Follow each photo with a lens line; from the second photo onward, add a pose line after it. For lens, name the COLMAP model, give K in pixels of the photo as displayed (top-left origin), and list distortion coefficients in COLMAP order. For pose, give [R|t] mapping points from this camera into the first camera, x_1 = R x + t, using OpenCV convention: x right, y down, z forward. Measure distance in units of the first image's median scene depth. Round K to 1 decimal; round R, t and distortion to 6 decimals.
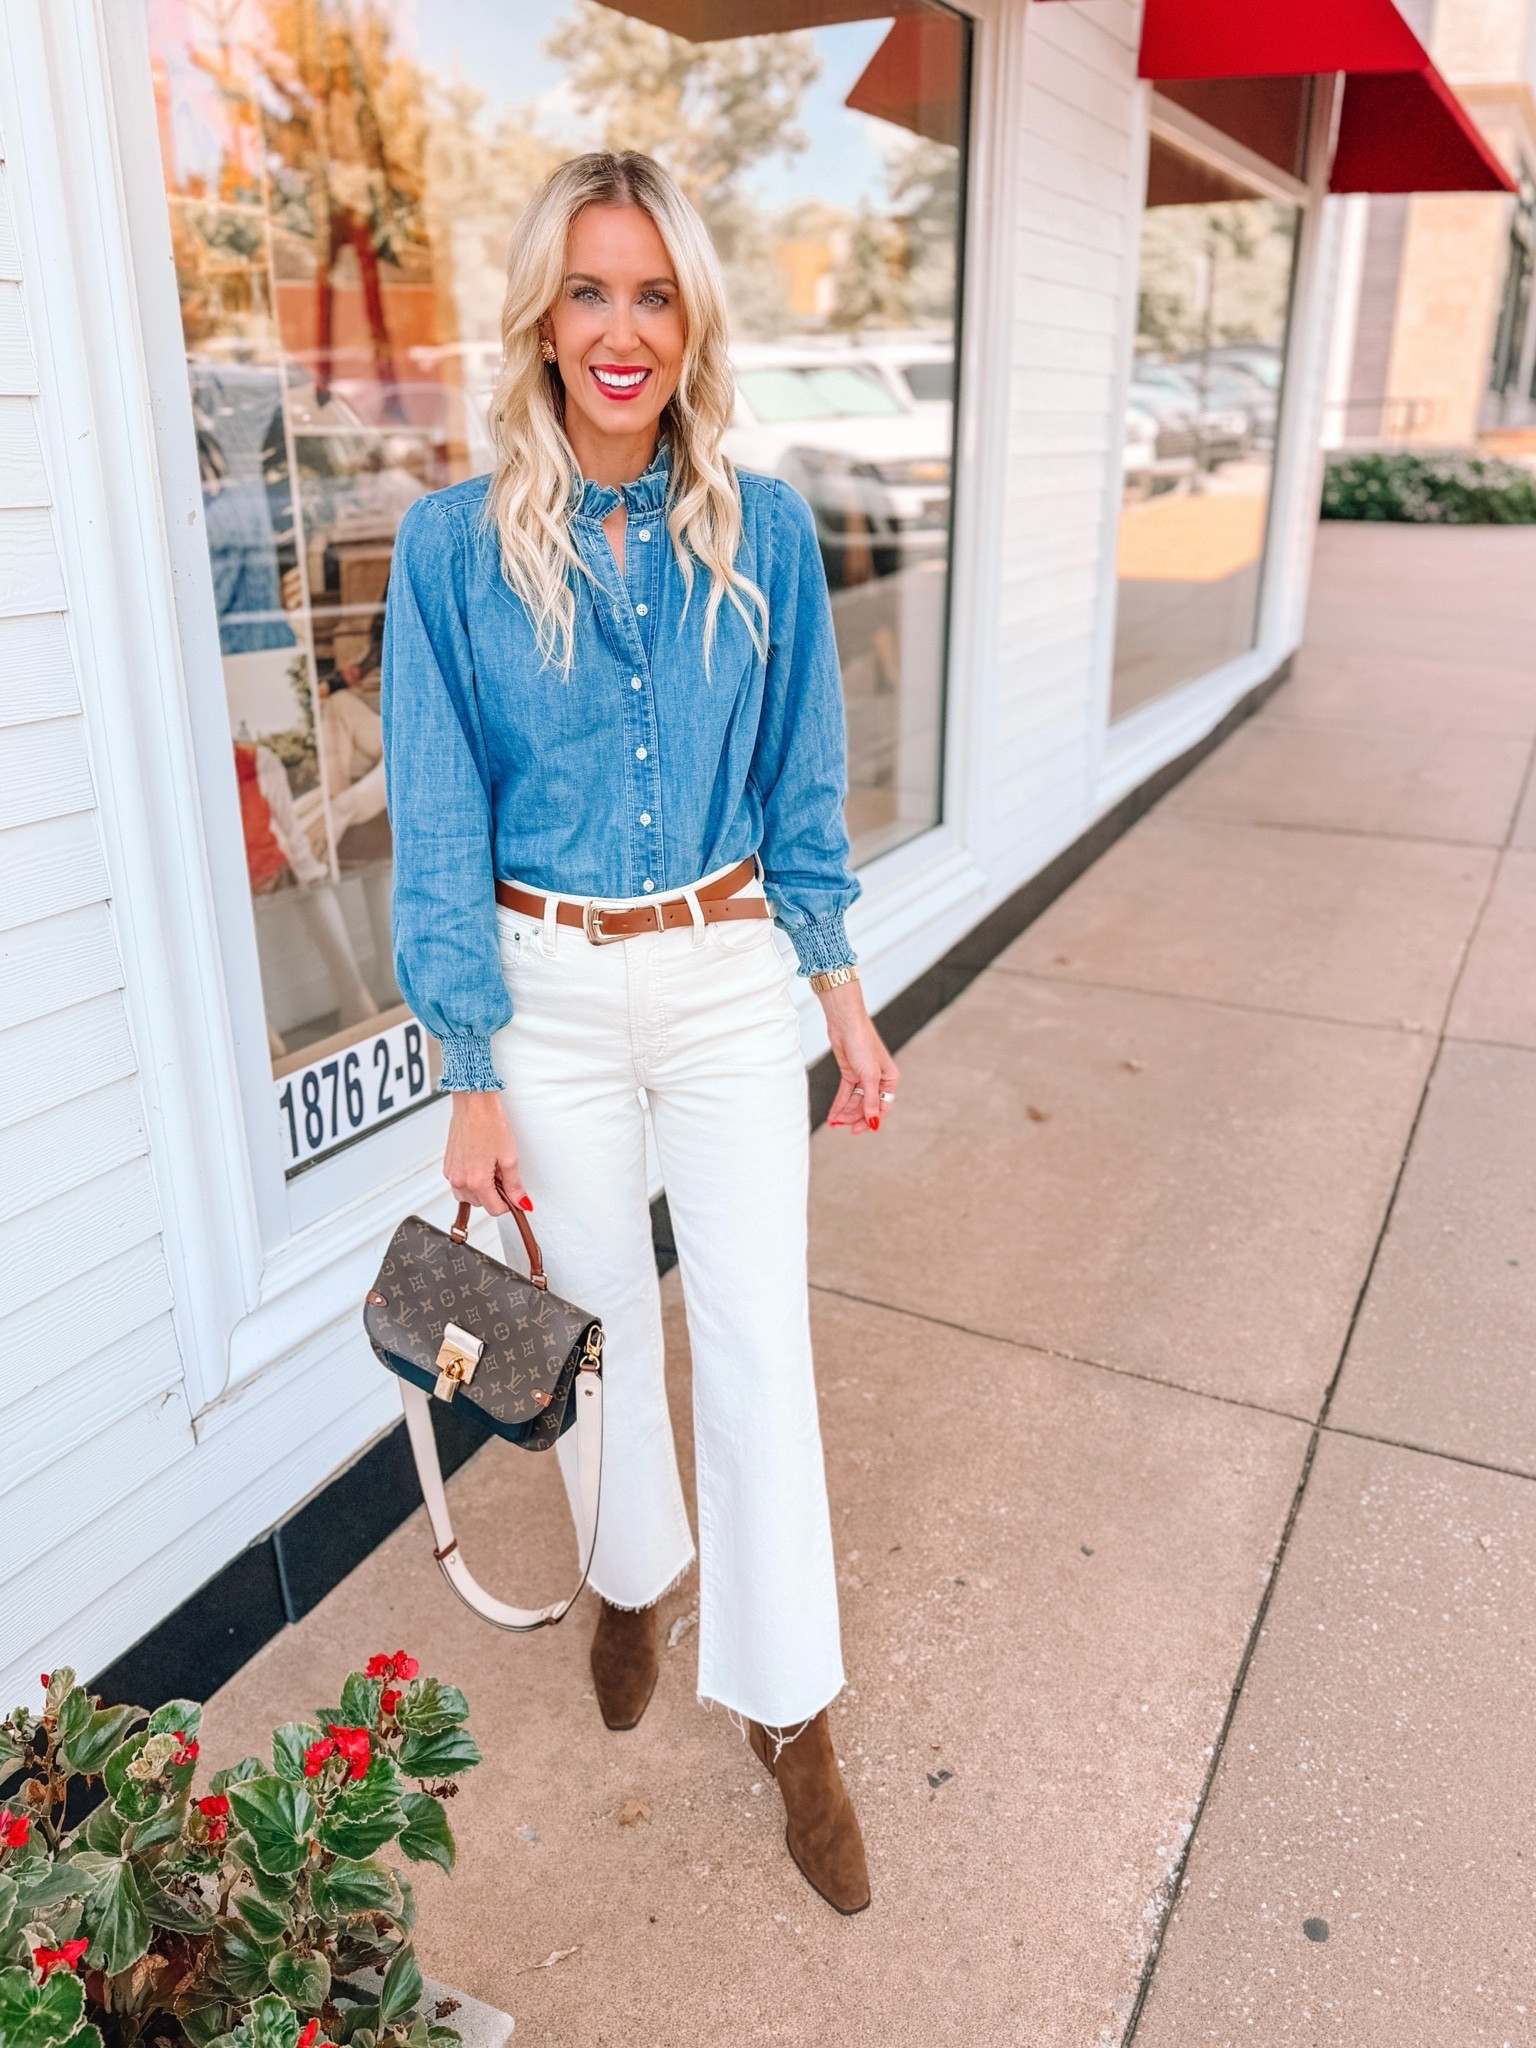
lens RADIAL K [[1599.9, 0, 763.0], [0, 1599.9, 1040.8], [0, 0, 1]] dist [0.088721, -0.061629]
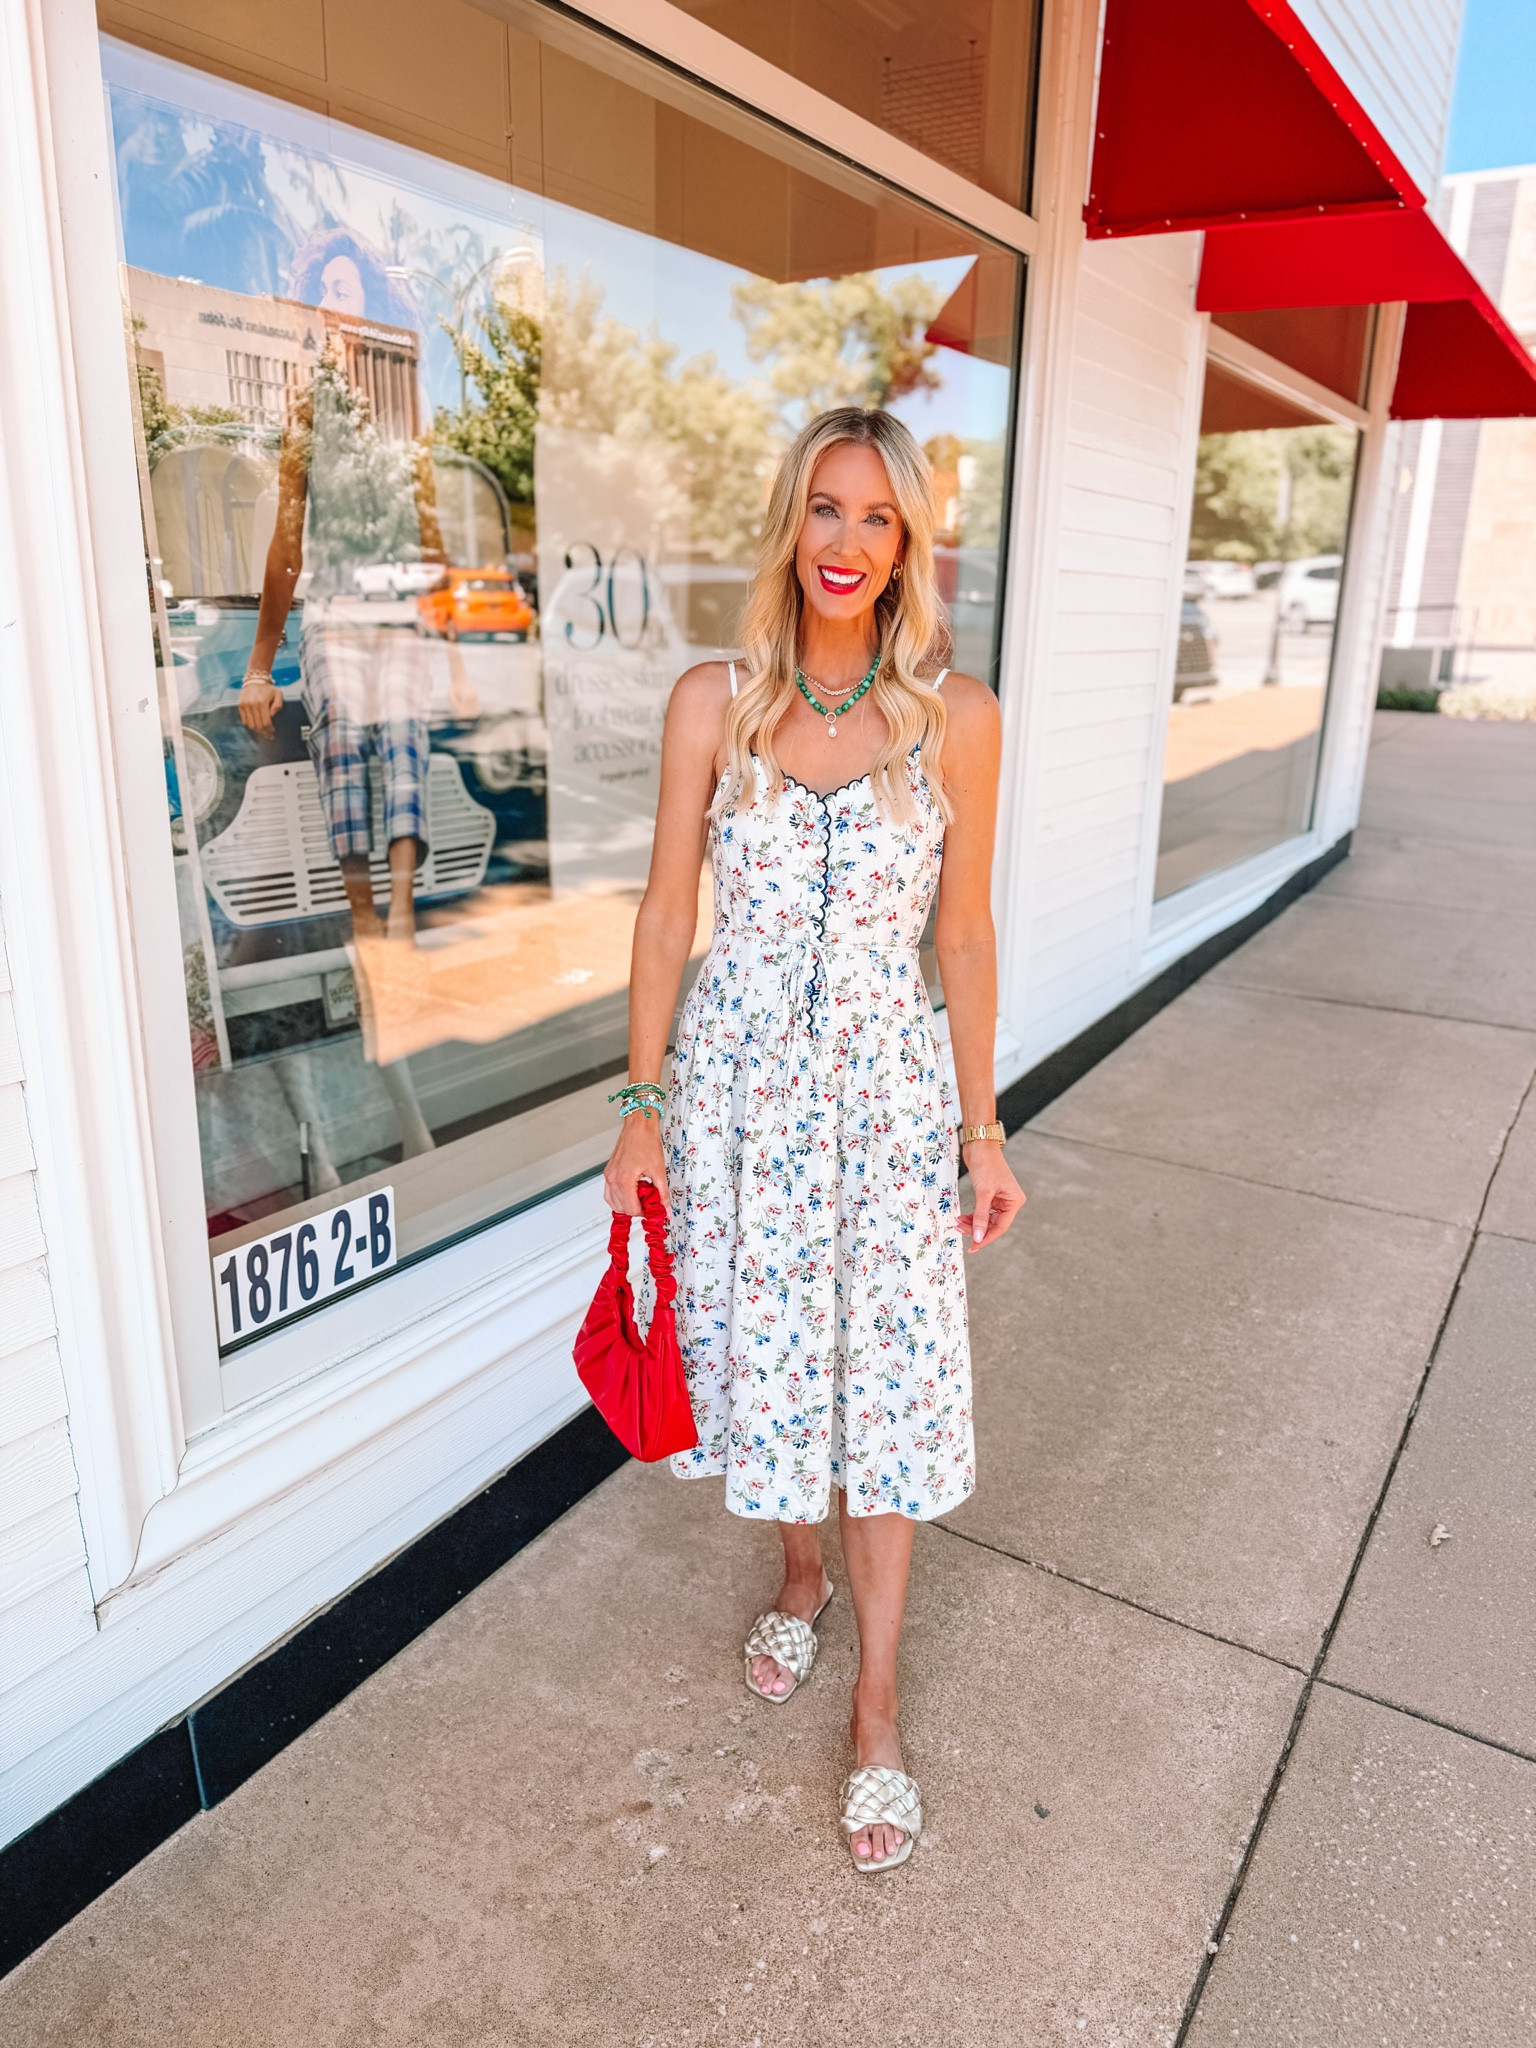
lens RADIAL K [[1356.2, 0, 761.7], [0, 1356.2, 1032.4], [0, 0, 1]] dist [-0.006010, 0.019690]
pose [[0.992472, 0.045953, -0.113525, 0.103470], [-0.052968, 0.996818, -0.059574, -0.069818], [0.110426, 0.065139, 0.991747, 0.174460]]
